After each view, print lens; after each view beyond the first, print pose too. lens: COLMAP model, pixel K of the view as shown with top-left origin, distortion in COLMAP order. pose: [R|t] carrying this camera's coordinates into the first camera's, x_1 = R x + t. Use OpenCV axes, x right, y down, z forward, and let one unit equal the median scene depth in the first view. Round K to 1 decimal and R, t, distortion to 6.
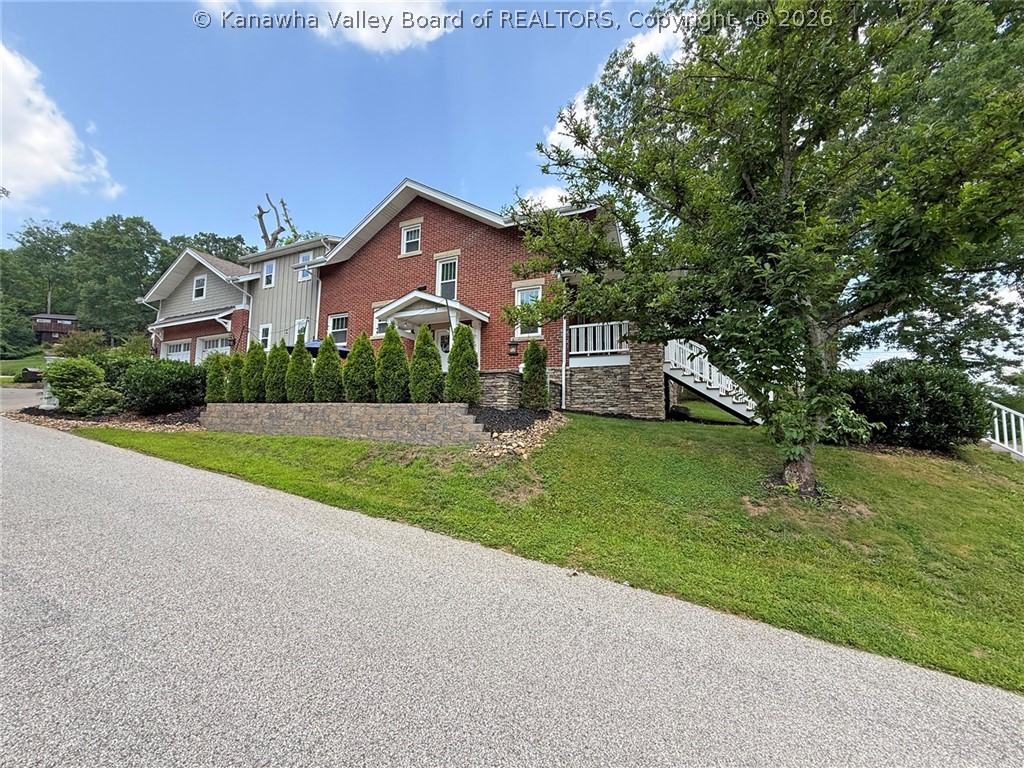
lens RADIAL K [[415.3, 0, 512.0], [0, 415.3, 384.0], [0, 0, 1]] dist [0.000898, 0.000034]
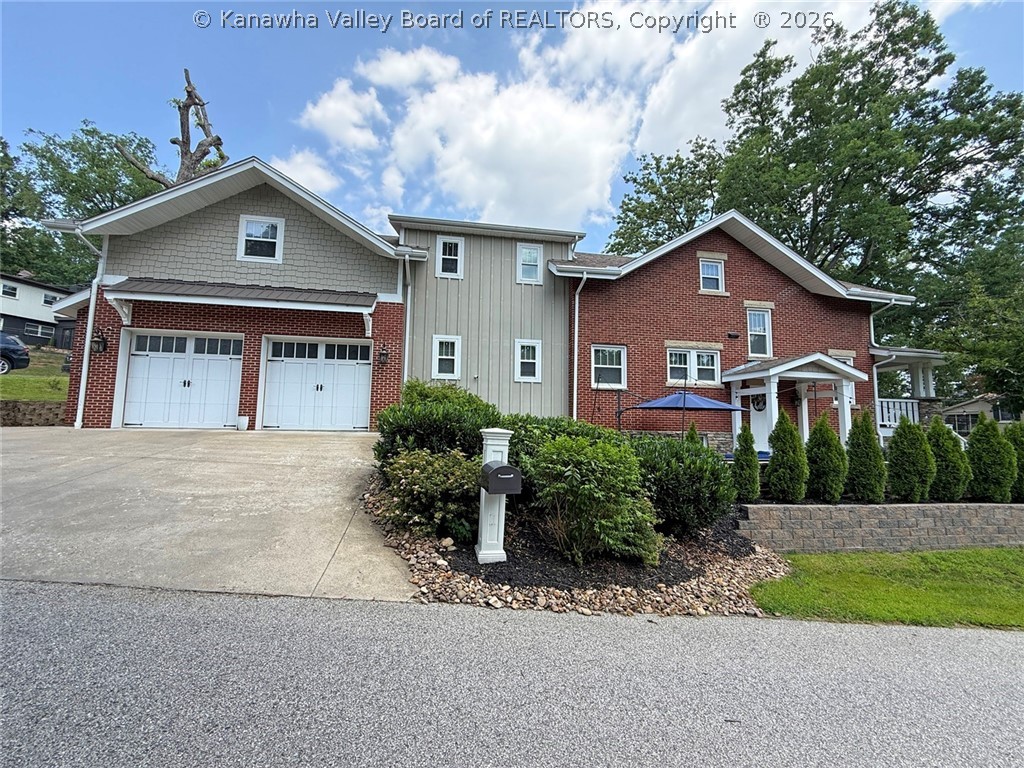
lens RADIAL K [[415.3, 0, 512.0], [0, 415.3, 384.0], [0, 0, 1]] dist [0.000898, 0.000034]
pose [[0.822445, 0.069189, 0.564621, -0.865011], [-0.064415, 0.997519, -0.028408, -0.058989], [-0.565186, -0.013006, 0.824861, 0.427375]]
